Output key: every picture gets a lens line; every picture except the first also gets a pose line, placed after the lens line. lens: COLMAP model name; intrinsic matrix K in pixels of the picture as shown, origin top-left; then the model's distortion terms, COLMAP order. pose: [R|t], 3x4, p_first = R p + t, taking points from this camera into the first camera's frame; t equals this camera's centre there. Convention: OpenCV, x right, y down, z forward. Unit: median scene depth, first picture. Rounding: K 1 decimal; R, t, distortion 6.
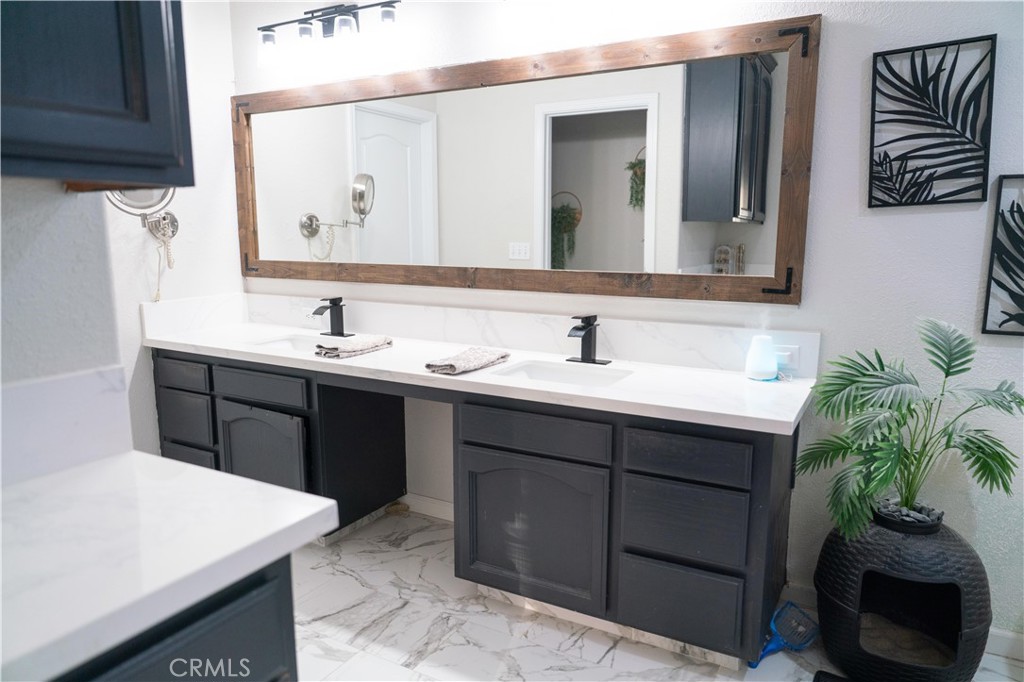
lens RADIAL K [[691.6, 0, 516.9], [0, 691.6, 350.9], [0, 0, 1]] dist [-0.009584, 0.007048]
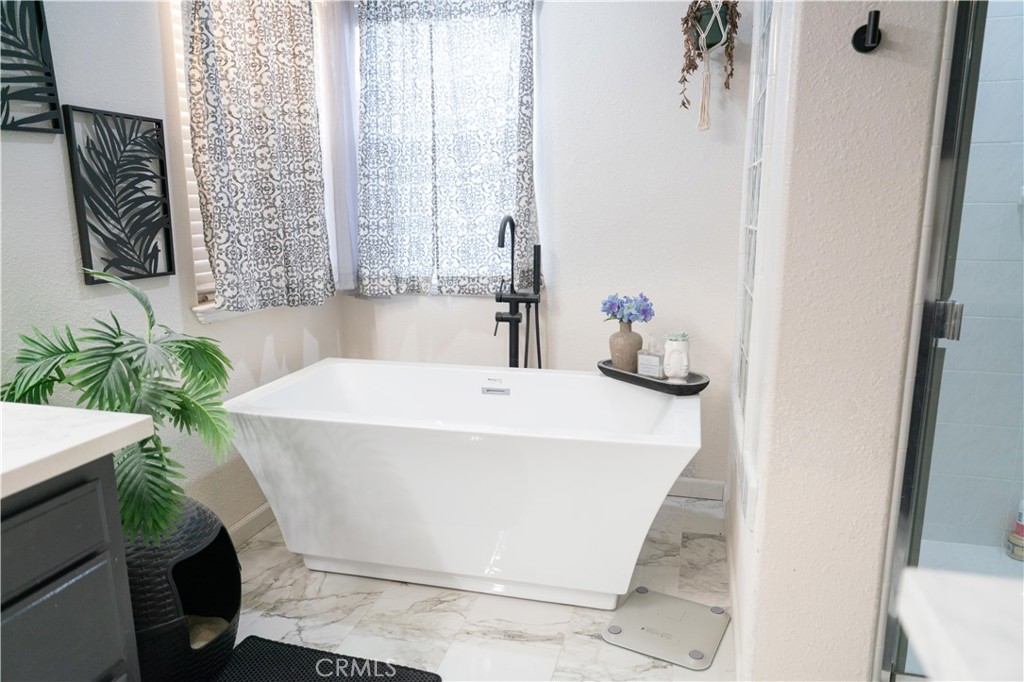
lens RADIAL K [[691.6, 0, 516.9], [0, 691.6, 350.9], [0, 0, 1]] dist [-0.009584, 0.007048]
pose [[-0.253742, -0.188757, 0.948676, -0.343718], [0.164483, 0.958070, 0.234621, -0.064395], [-0.953184, 0.215574, -0.212055, 0.698789]]
